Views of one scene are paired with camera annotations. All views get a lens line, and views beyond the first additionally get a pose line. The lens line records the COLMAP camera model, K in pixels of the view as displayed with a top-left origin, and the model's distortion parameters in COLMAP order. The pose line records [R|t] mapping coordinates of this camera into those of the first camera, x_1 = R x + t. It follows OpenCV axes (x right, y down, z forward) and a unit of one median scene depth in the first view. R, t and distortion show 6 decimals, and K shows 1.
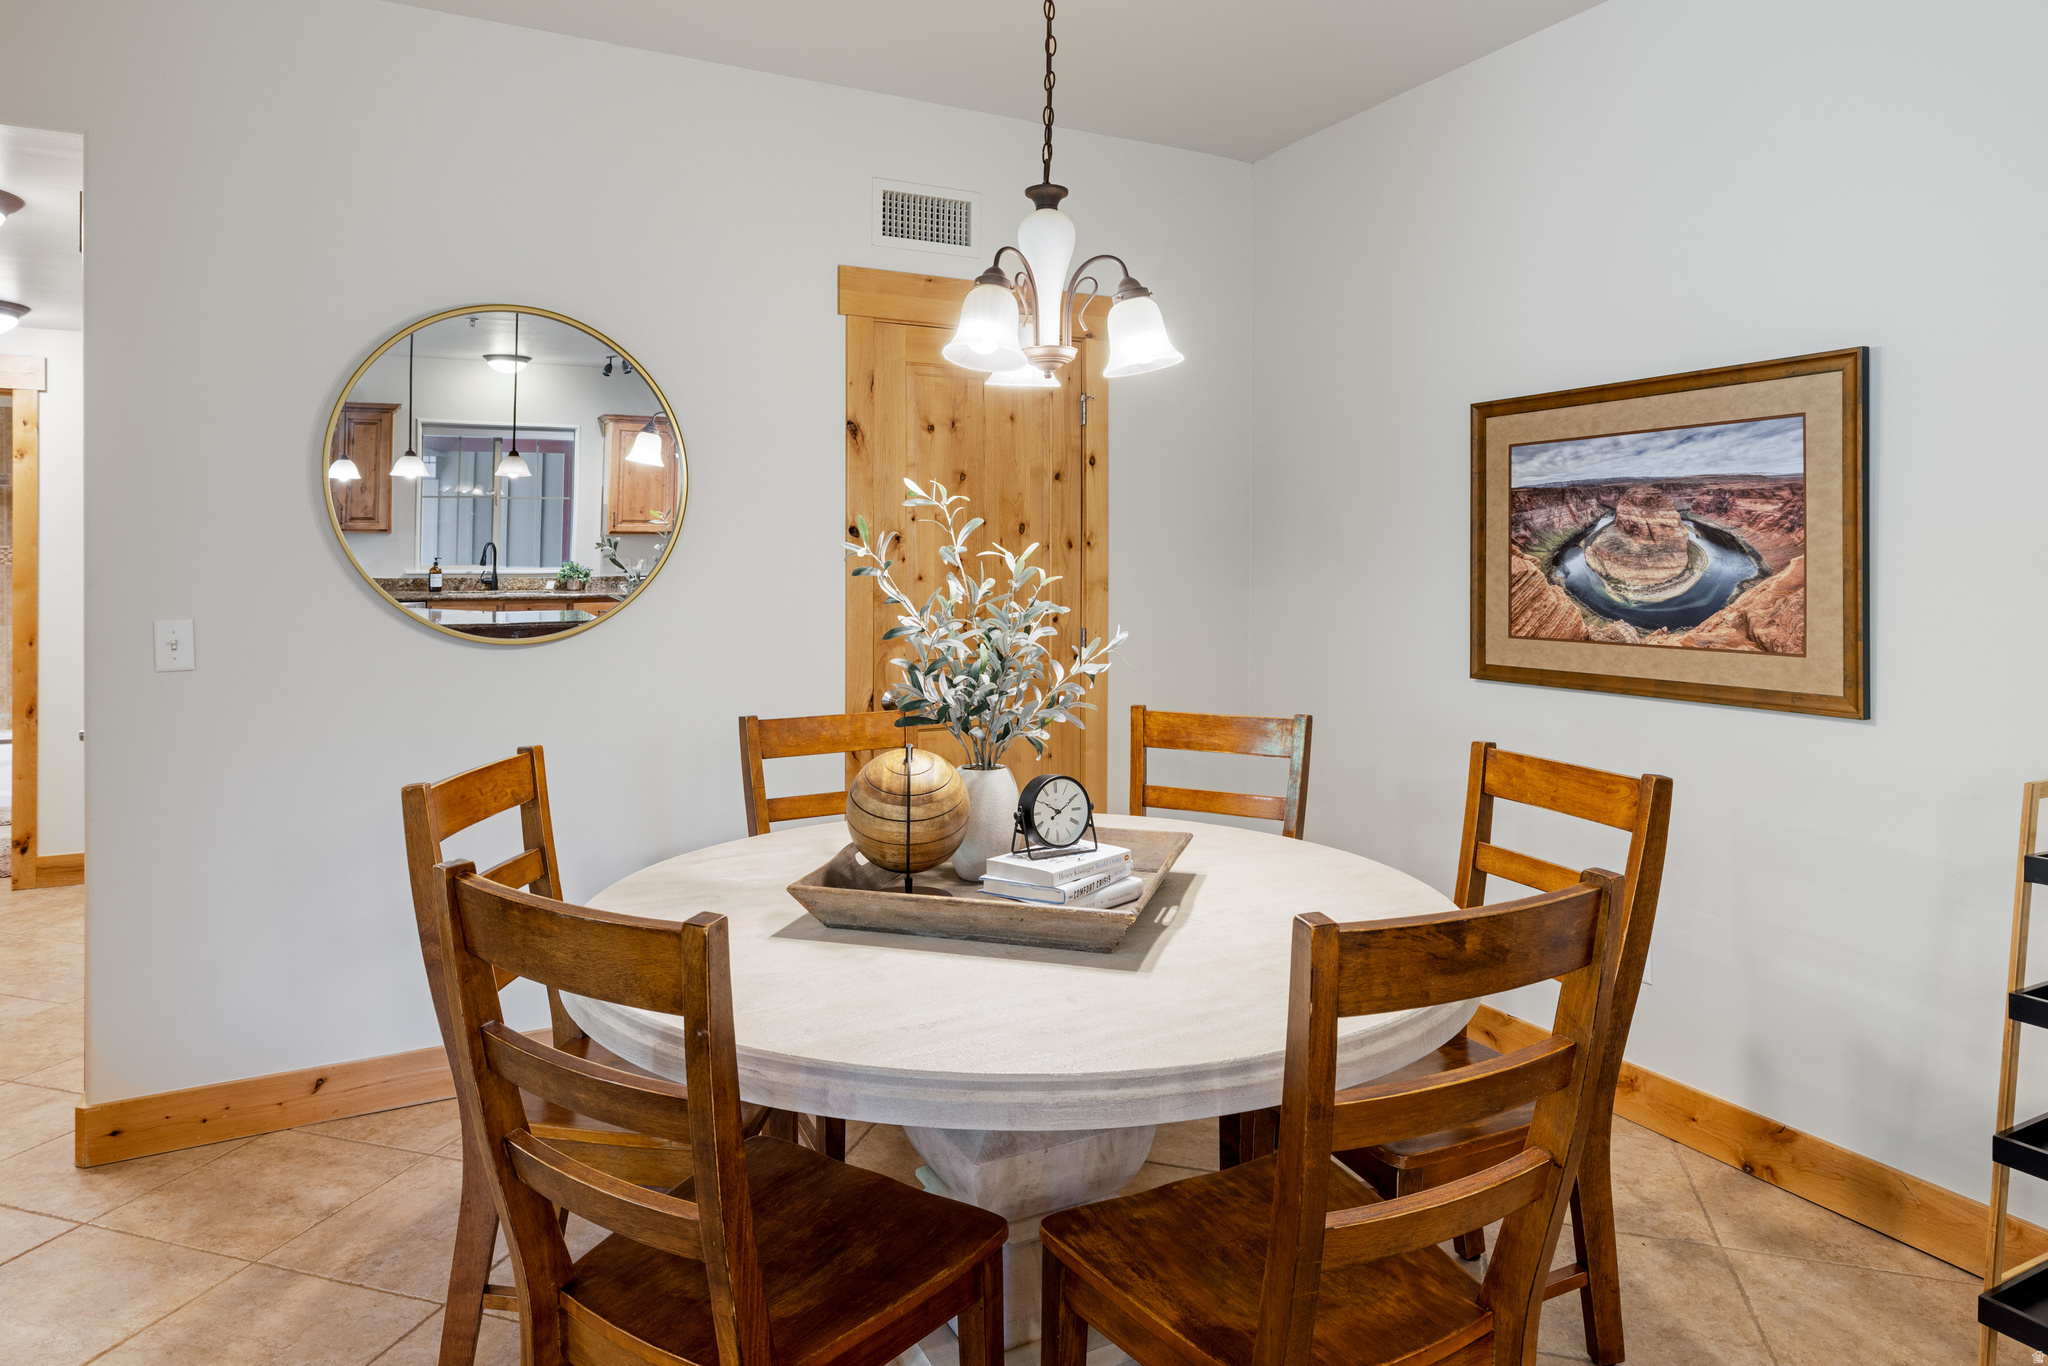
lens RADIAL K [[1227.2, 0, 1017.7], [0, 1227.2, 571.4], [0, 0, 1]] dist [-0.001610, -0.000568]
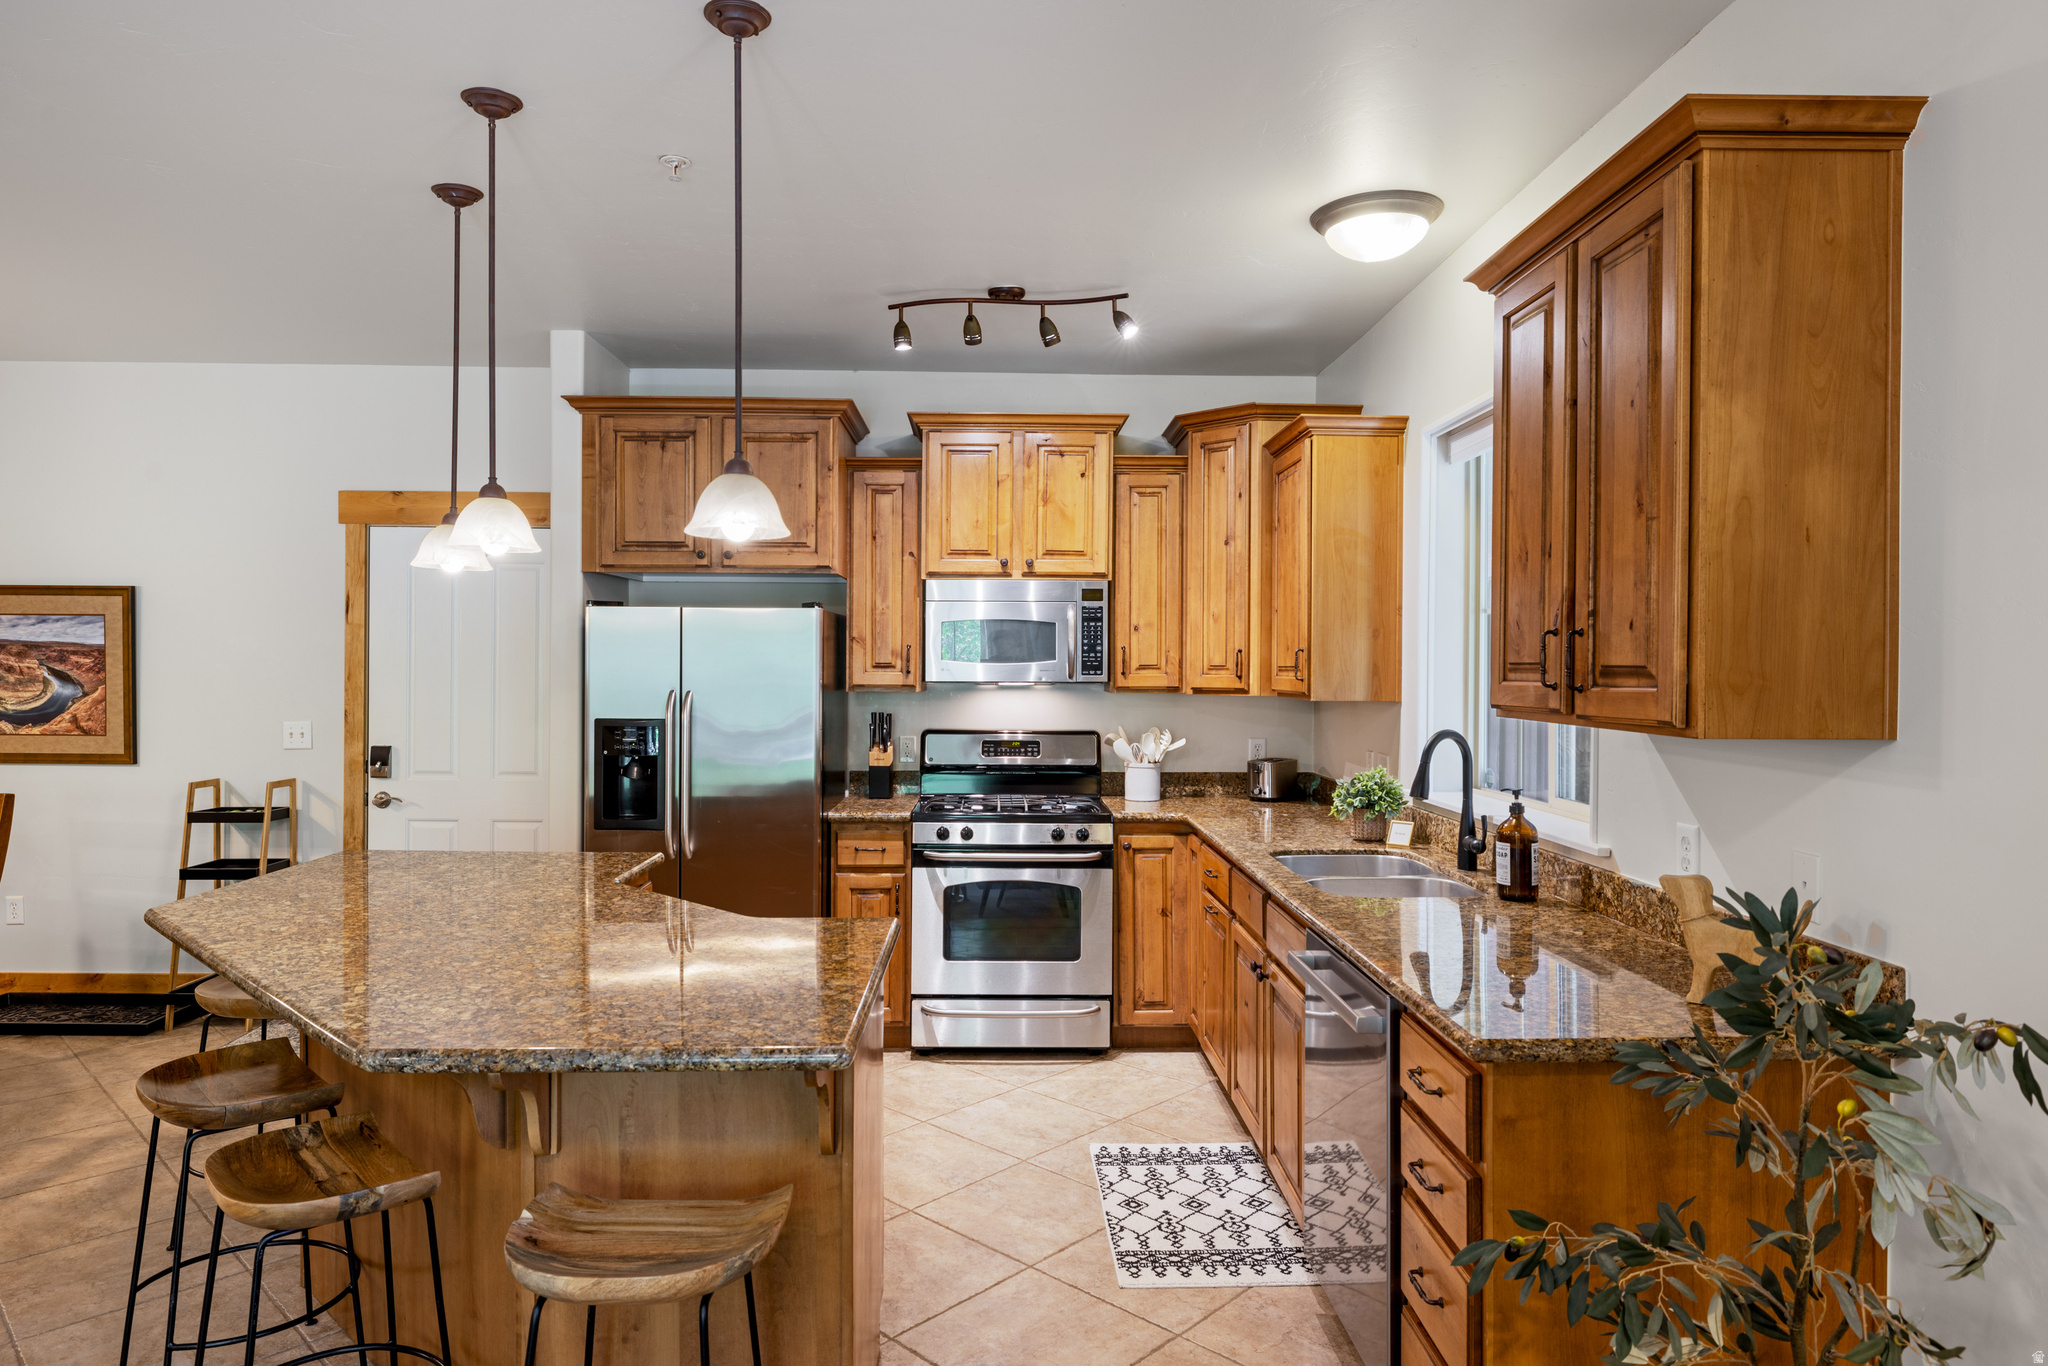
lens RADIAL K [[1243.0, 0, 1025.7], [0, 1243.0, 678.3], [0, 0, 1]] dist [-0.004191, 0.001207]
pose [[0.447634, -0.010499, 0.894155, -0.475648], [-0.002142, 0.999916, 0.012813, -0.050947], [-0.894214, -0.007651, 0.447574, -1.195357]]
